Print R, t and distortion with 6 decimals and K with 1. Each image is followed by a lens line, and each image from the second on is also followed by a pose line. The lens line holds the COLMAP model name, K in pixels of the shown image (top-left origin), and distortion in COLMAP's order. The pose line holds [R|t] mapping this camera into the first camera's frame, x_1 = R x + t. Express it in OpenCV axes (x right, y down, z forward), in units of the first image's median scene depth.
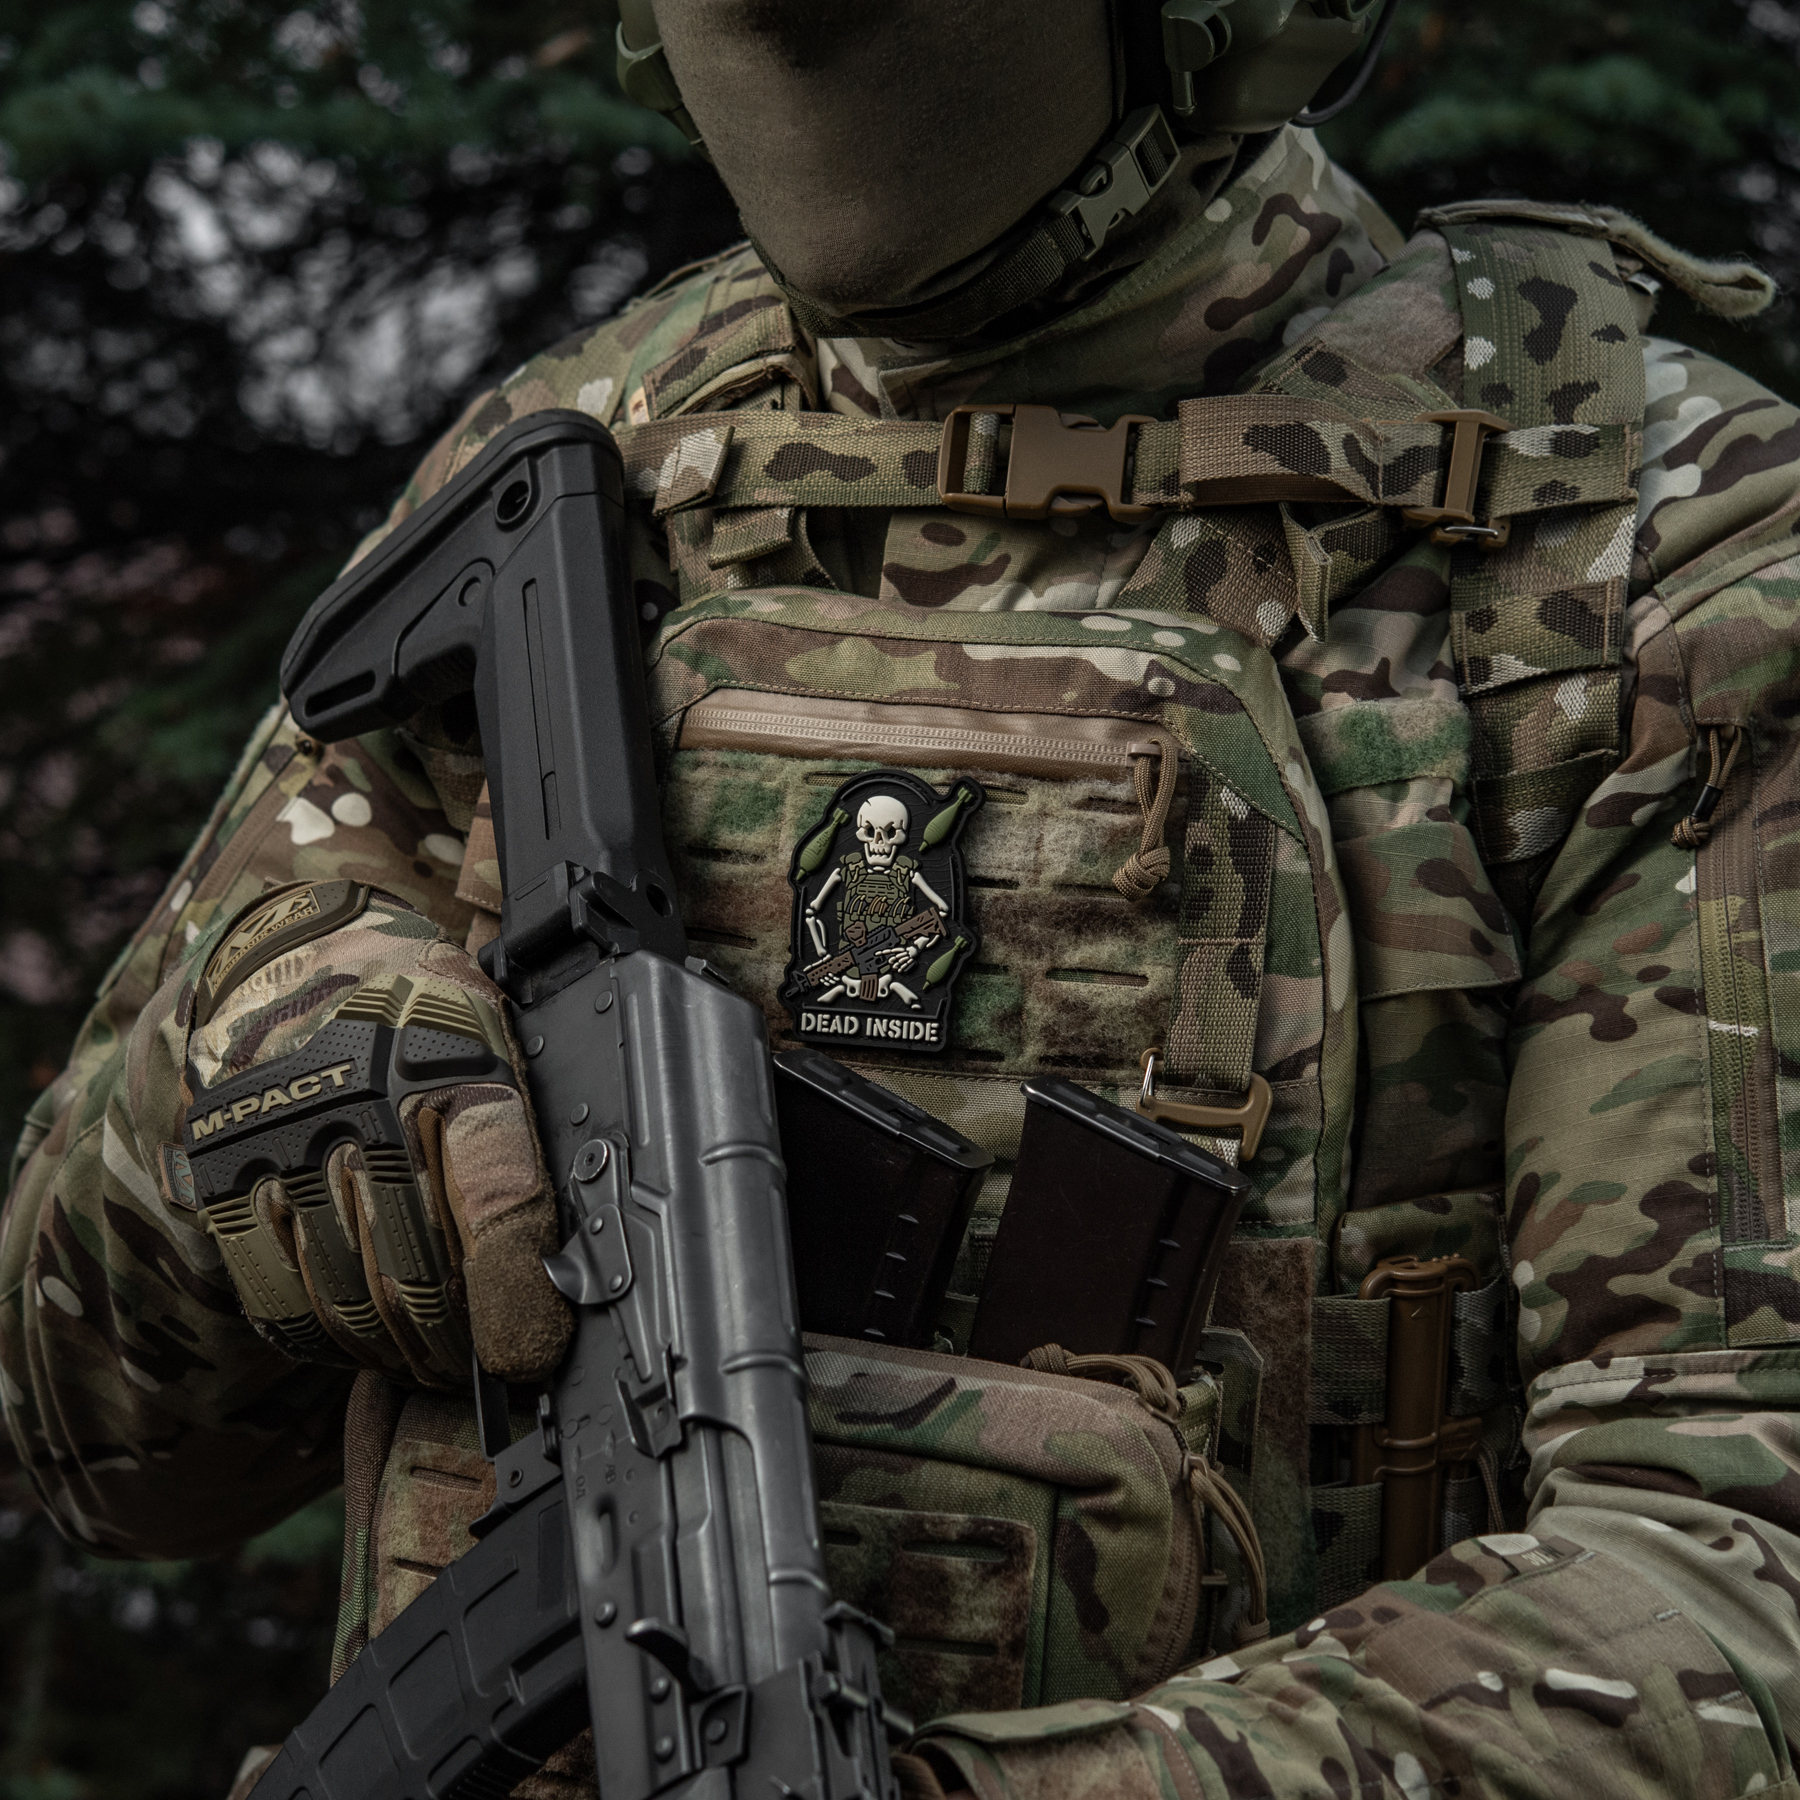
lens RADIAL K [[5072.9, 0, 965.2], [0, 5072.9, 954.0], [0, 0, 1]] dist [0.005332, 1.246903]
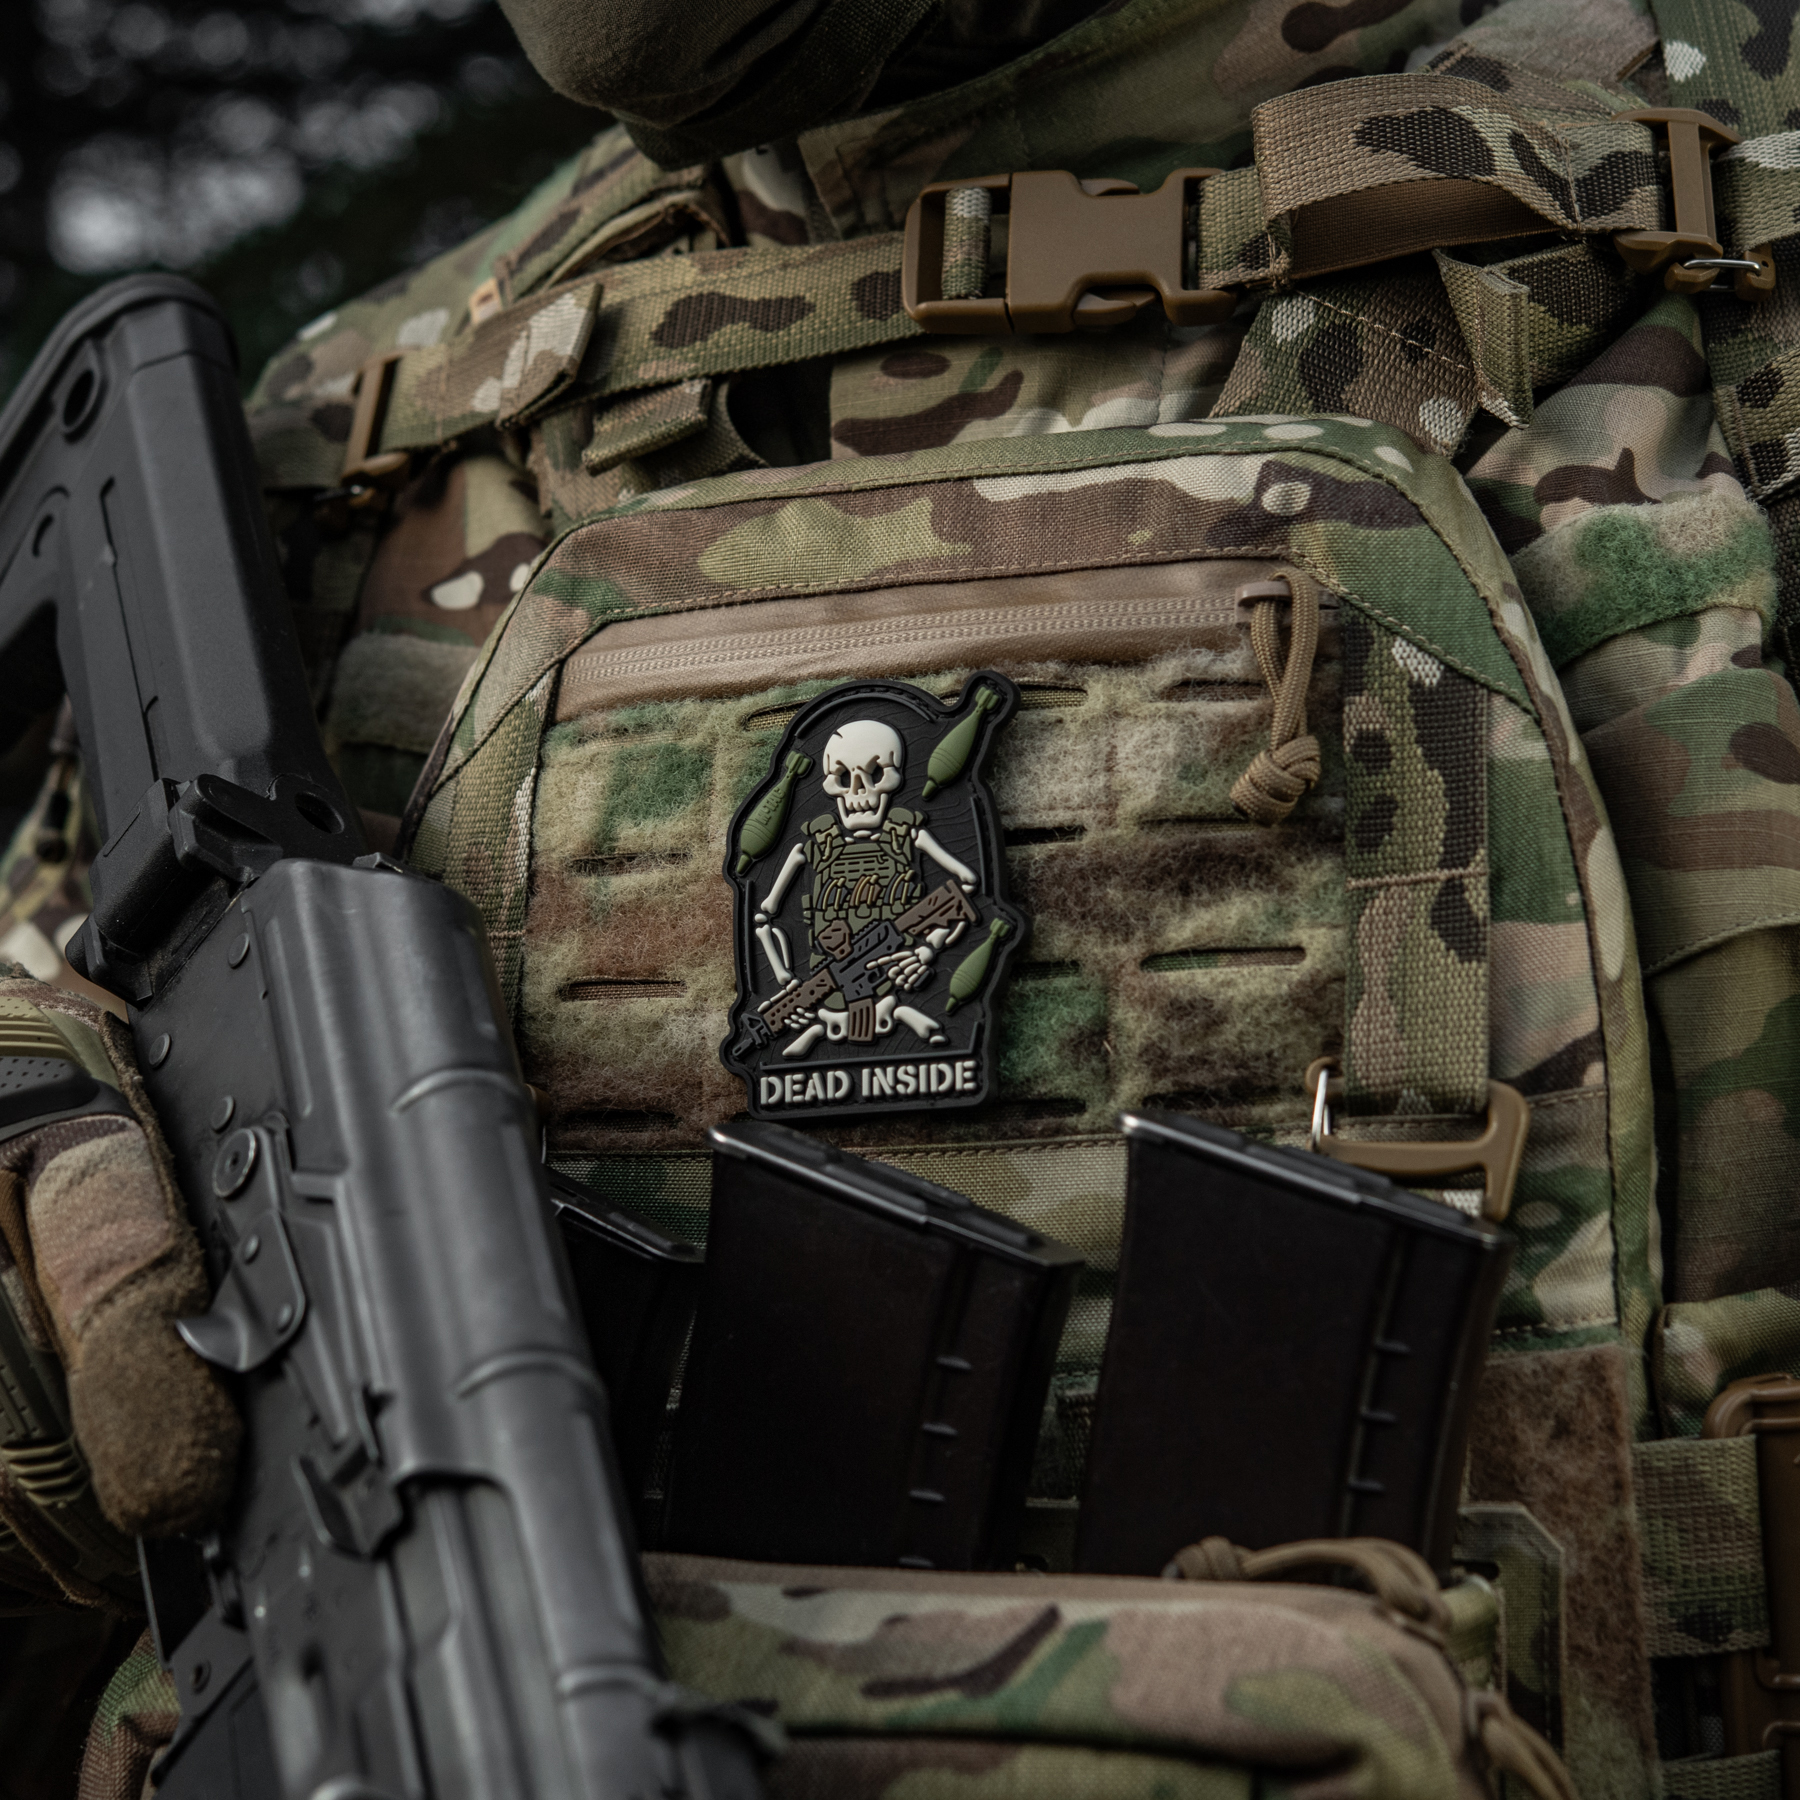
lens RADIAL K [[4683.3, 0, 900.0], [0, 4683.3, 900.0], [0, 0, 1]] dist [0.105538, -1.192556]
pose [[0.995038, -0.088755, -0.044968, 0.013093], [0.078503, 0.978004, -0.193250, 0.104243], [0.061131, 0.188761, 0.980118, 0.432283]]
